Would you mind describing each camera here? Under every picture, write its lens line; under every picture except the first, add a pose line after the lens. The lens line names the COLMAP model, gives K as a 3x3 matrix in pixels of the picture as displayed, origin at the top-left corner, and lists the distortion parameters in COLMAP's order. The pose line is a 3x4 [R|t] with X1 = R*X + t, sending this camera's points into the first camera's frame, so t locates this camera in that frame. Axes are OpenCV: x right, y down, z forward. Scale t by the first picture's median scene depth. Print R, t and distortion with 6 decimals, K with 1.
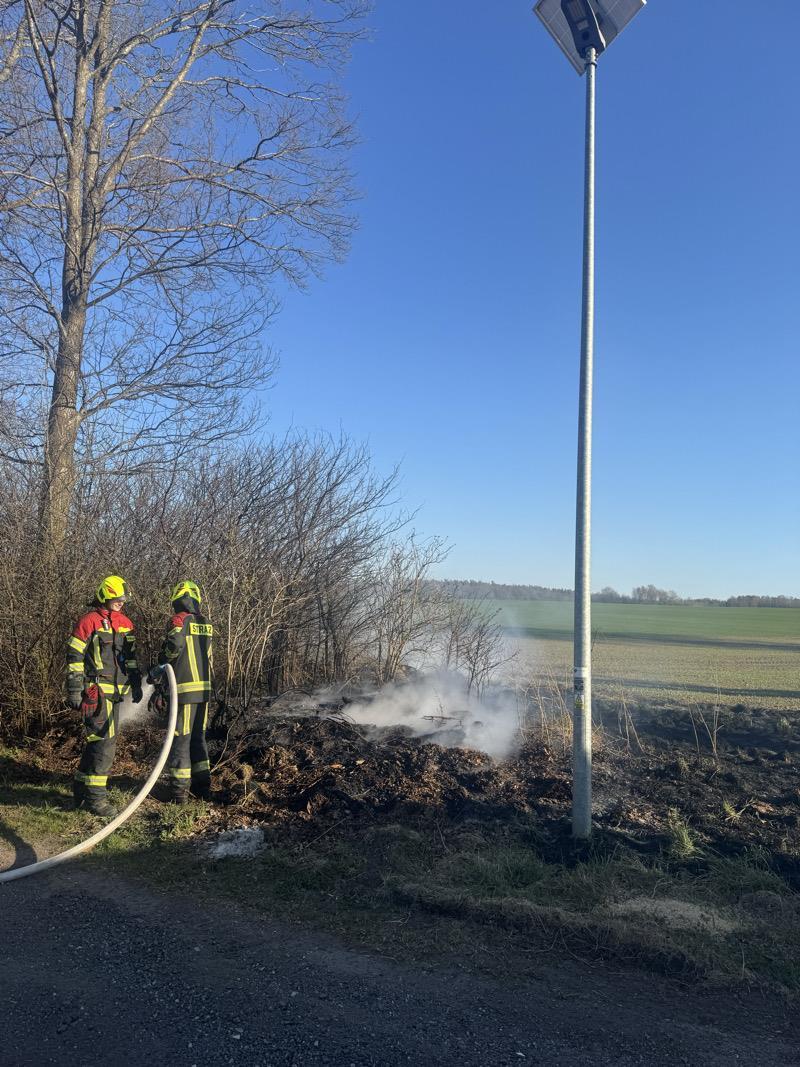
lens RADIAL K [[788.7, 0, 367.0], [0, 788.7, 517.2], [0, 0, 1]] dist [0.031999, -0.026033]
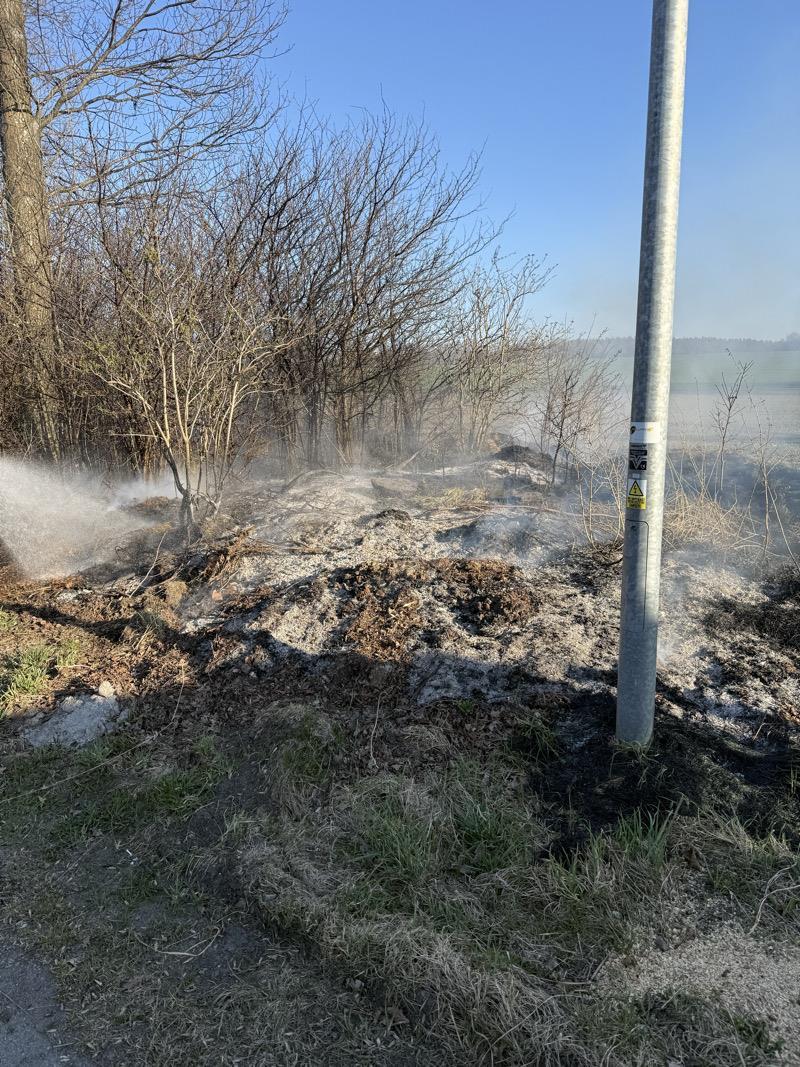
lens RADIAL K [[735.4, 0, 392.3], [0, 735.4, 522.3], [0, 0, 1]] dist [0.031240, -0.030457]
pose [[0.979096, -0.016477, -0.202732, 0.124654], [0.076760, 0.952946, 0.293262, 0.062671], [0.188361, -0.302693, 0.934290, 0.321504]]
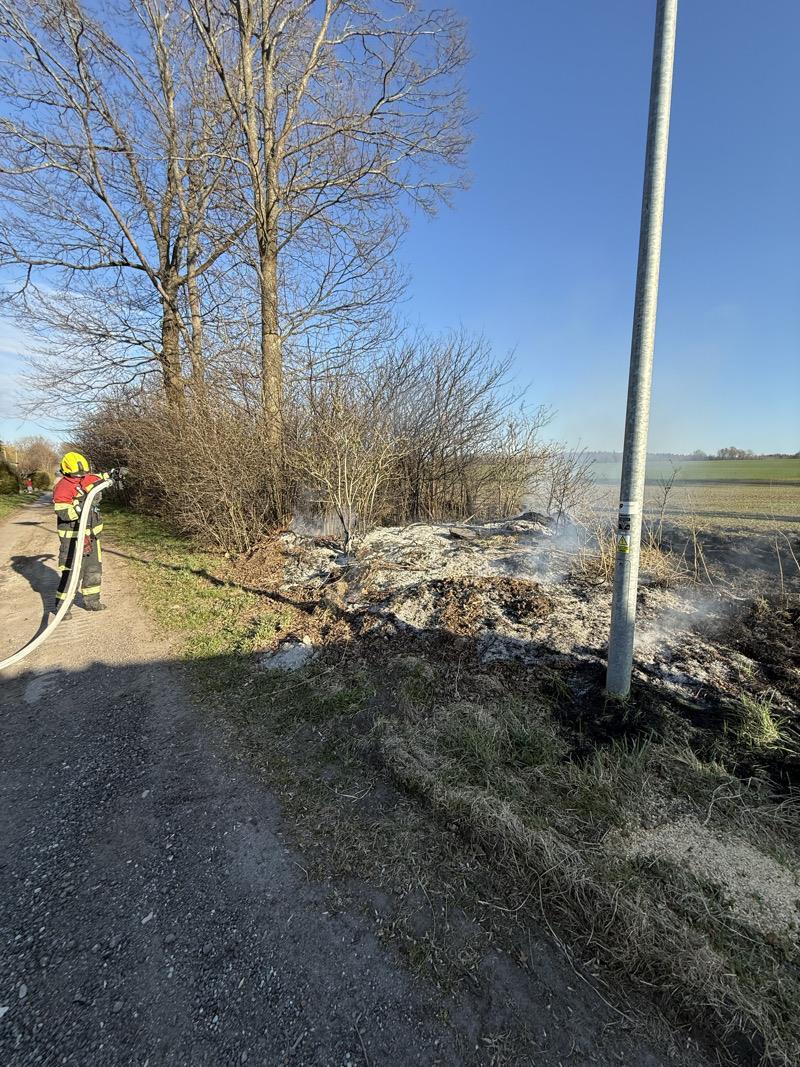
lens RADIAL K [[414.0, 0, 400.8], [0, 414.0, 526.7], [0, 0, 1]] dist [0.001506, 0.000046]
pose [[0.947165, 0.002176, -0.320739, 0.110360], [0.073567, 0.971845, 0.223842, 0.061471], [0.312195, -0.235611, 0.920338, 0.319204]]
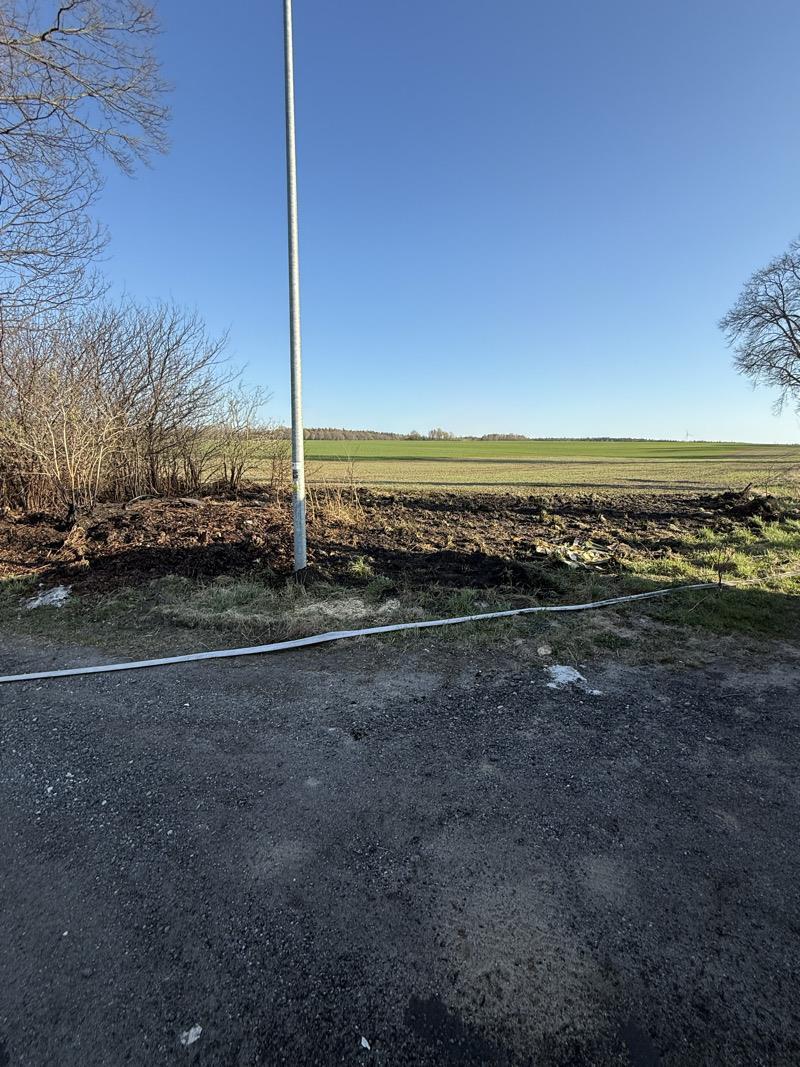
lens RADIAL K [[495.4, 0, 404.0], [0, 495.4, 537.7], [0, 0, 1]] dist [-0.000759, 0.000691]
pose [[0.968394, -0.068119, 0.239942, 0.137936], [-0.004069, 0.957542, 0.288266, 0.034460], [-0.249391, -0.280132, 0.927001, 0.040101]]
